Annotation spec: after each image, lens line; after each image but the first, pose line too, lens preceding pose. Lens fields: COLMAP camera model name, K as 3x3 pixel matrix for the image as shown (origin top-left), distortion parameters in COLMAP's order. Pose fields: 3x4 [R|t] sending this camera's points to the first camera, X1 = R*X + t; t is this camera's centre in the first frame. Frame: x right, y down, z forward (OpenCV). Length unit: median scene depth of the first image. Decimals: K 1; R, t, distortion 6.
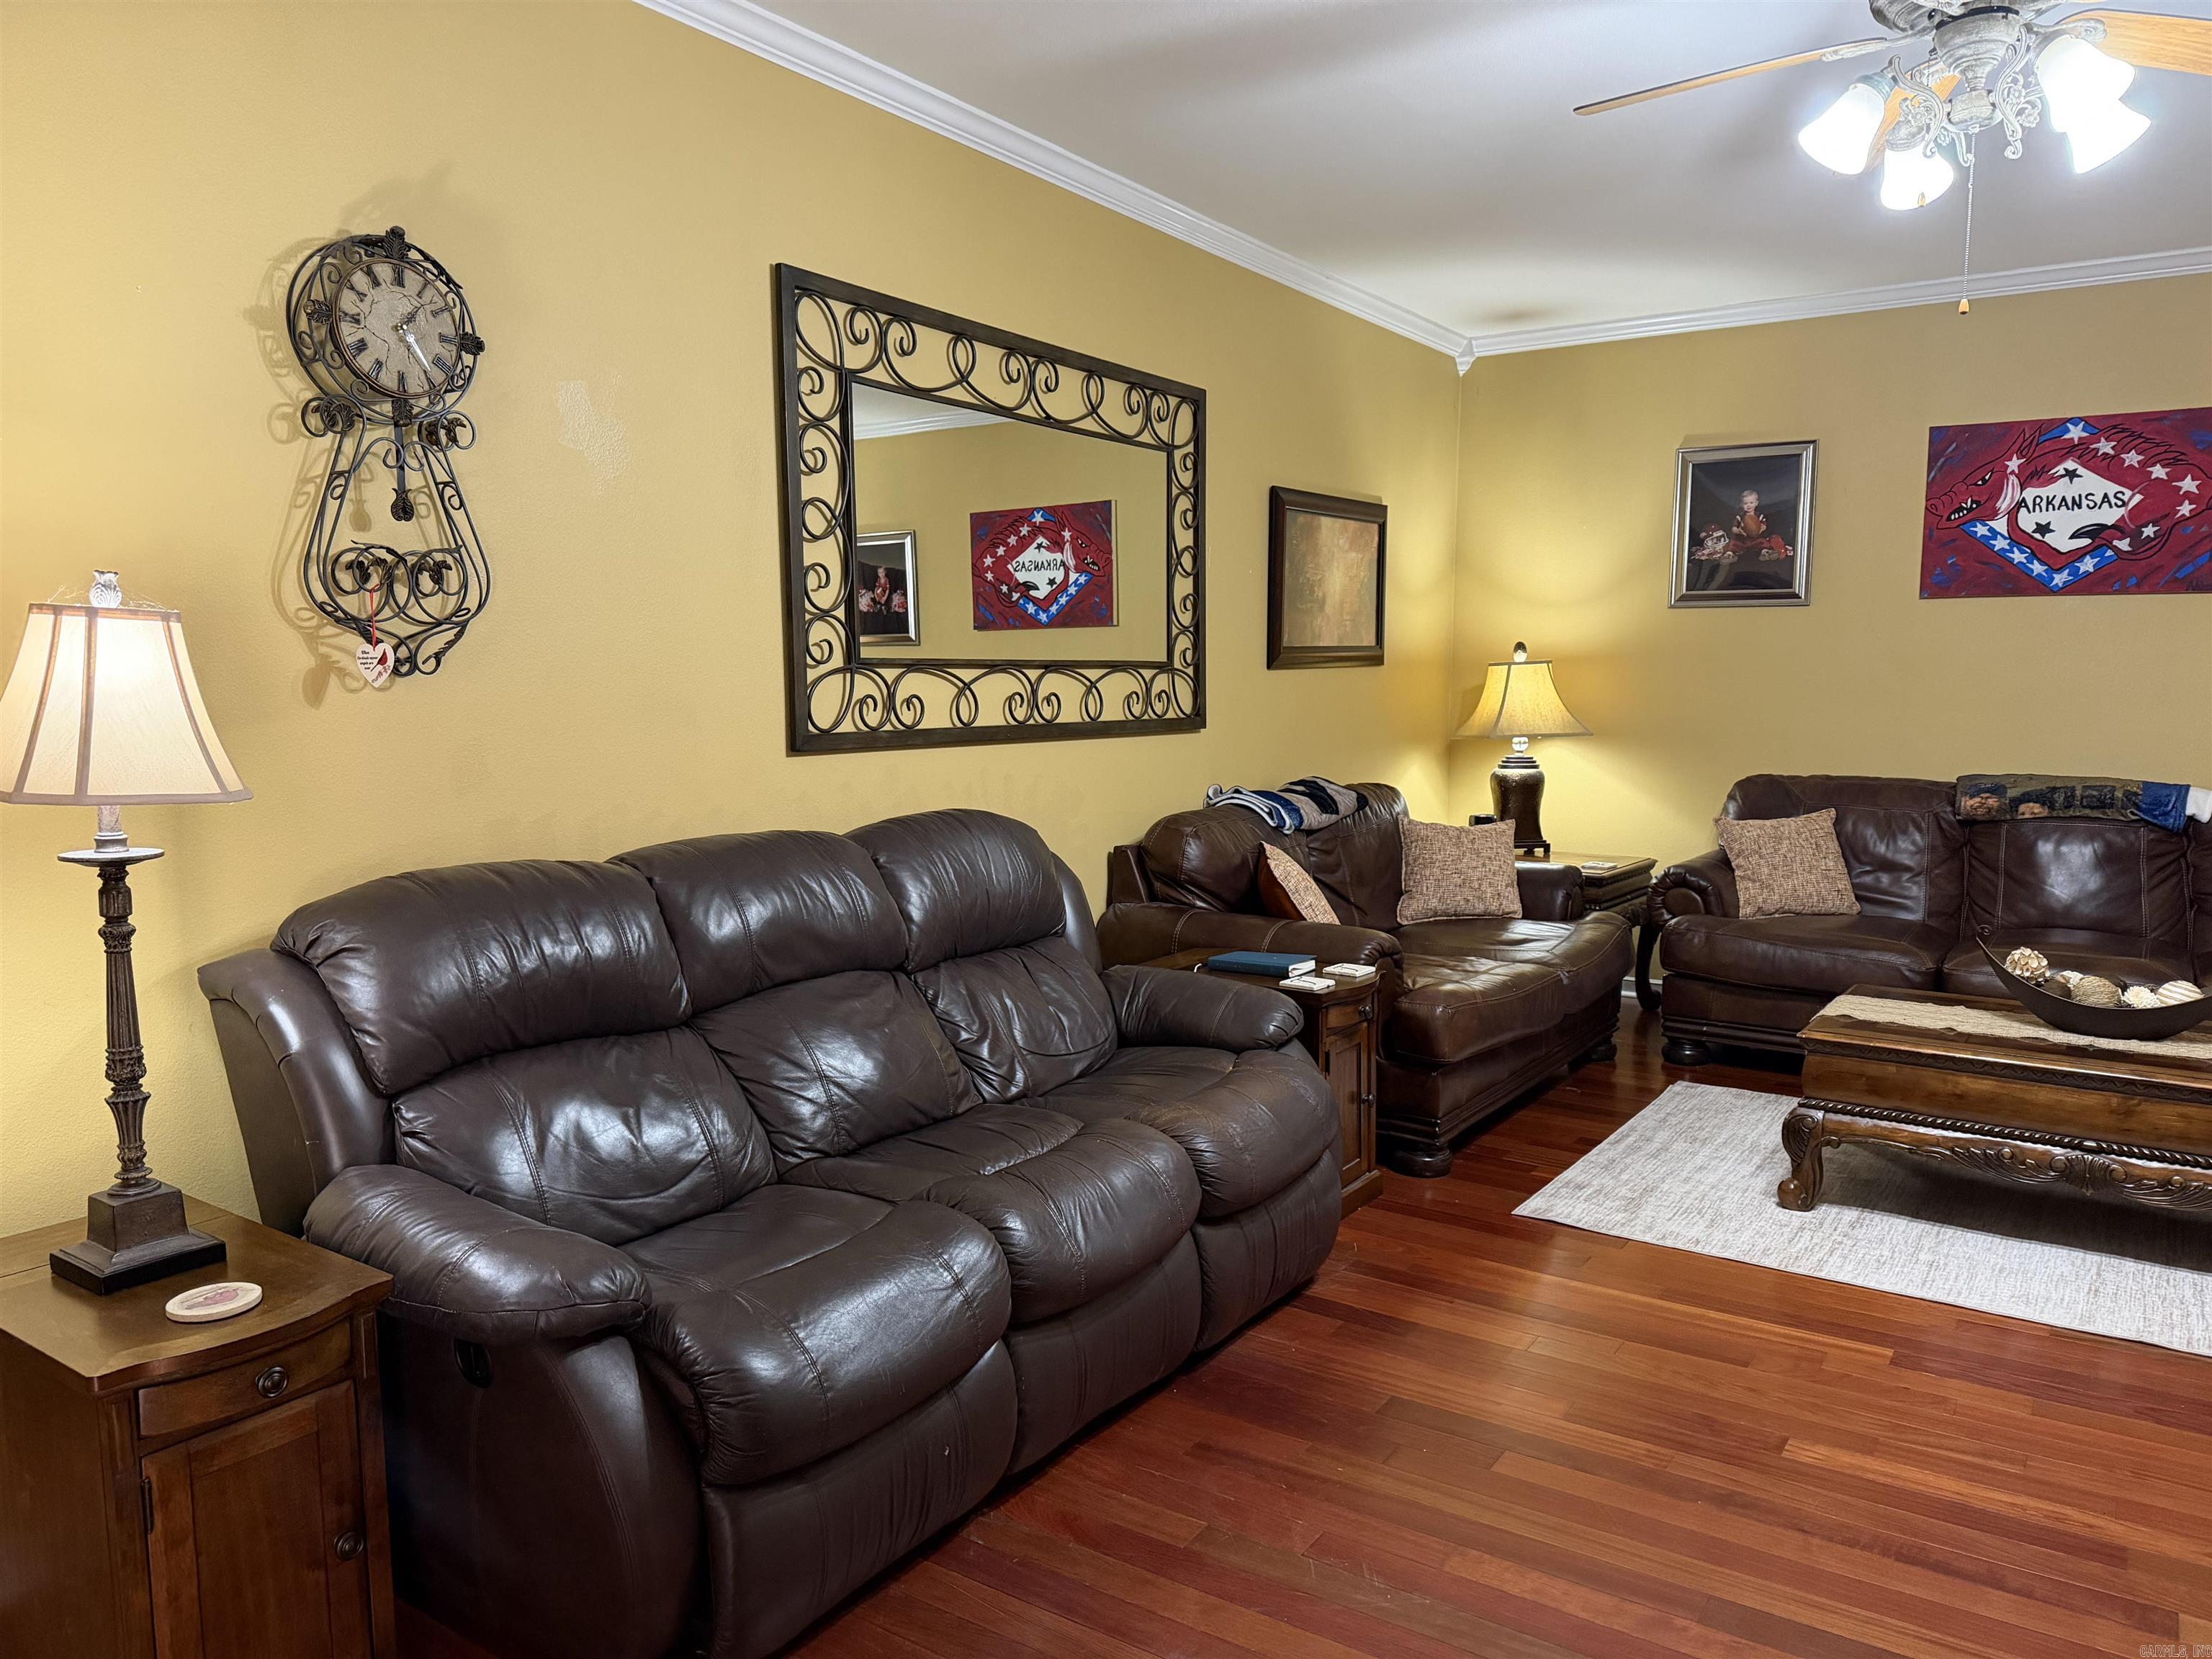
lens RADIAL K [[1554.1, 0, 1111.8], [0, 1554.1, 837.9], [0, 0, 1]] dist [0.065595, -0.076130]
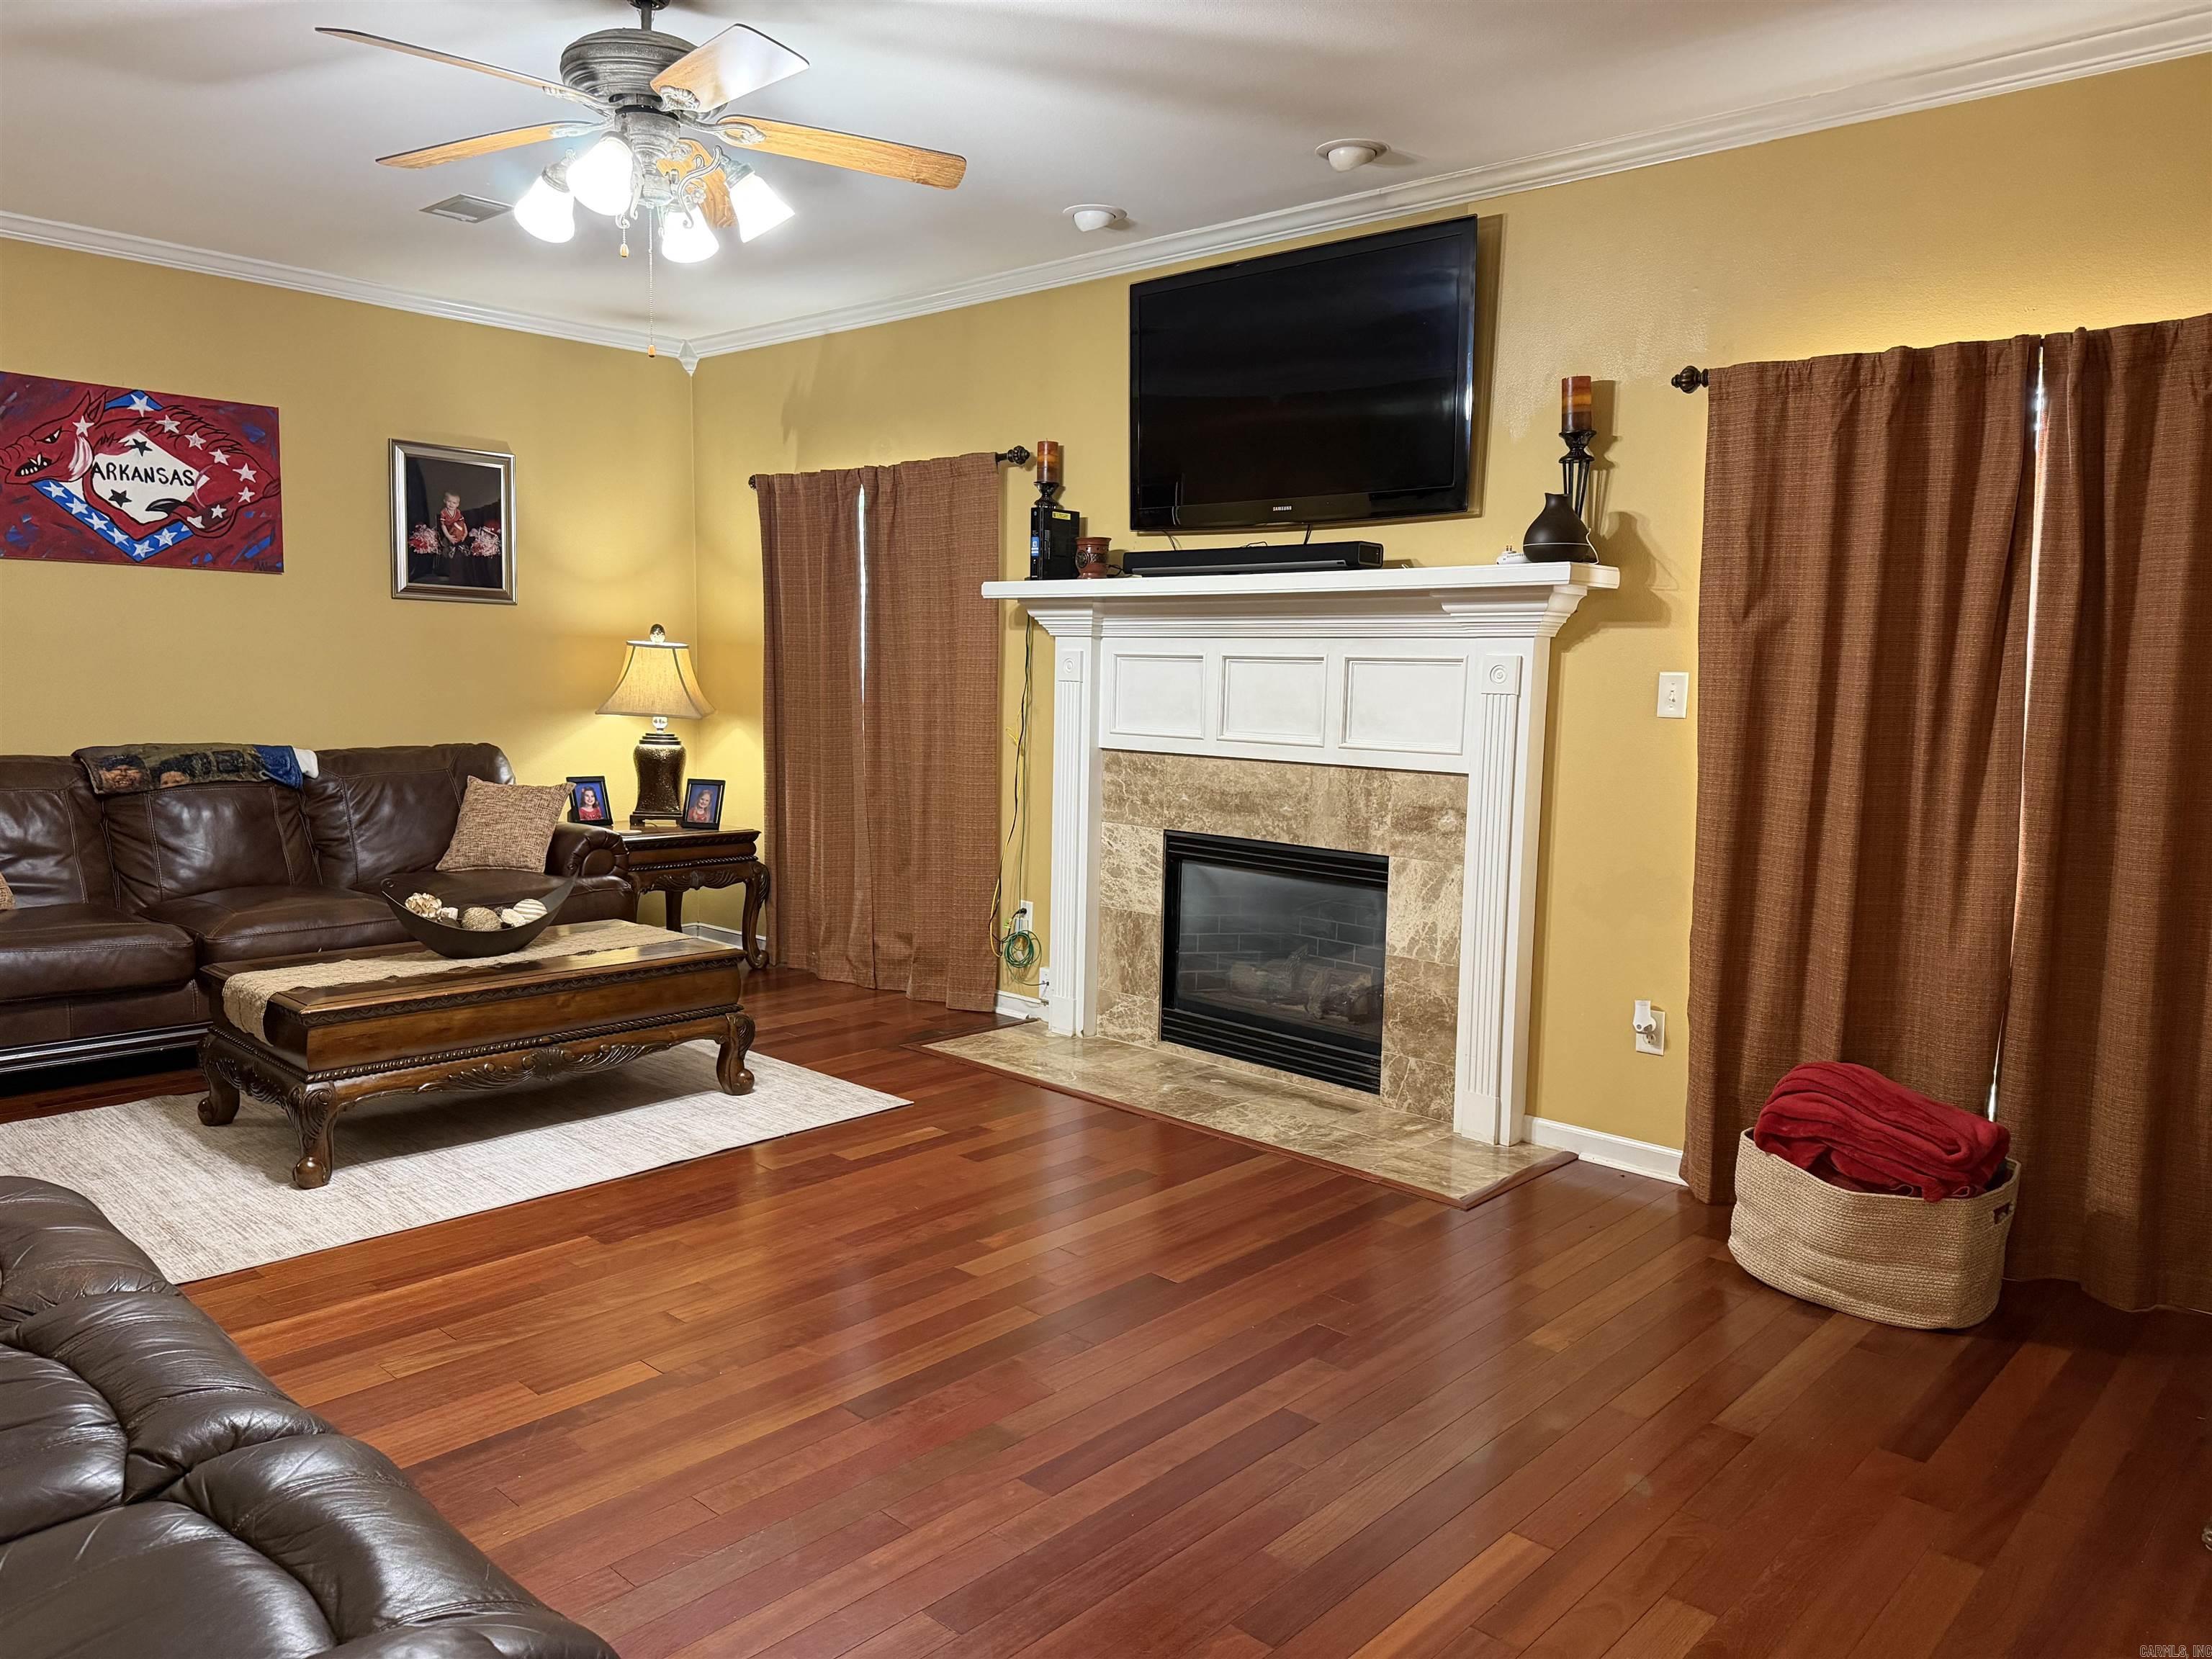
lens RADIAL K [[1554.1, 0, 1111.8], [0, 1554.1, 837.9], [0, 0, 1]] dist [0.065595, -0.076130]
pose [[0.153665, -0.106610, 0.982355, -0.329293], [0.082792, 0.992056, 0.094712, -0.026037], [-0.984648, 0.066777, 0.161271, 0.246556]]
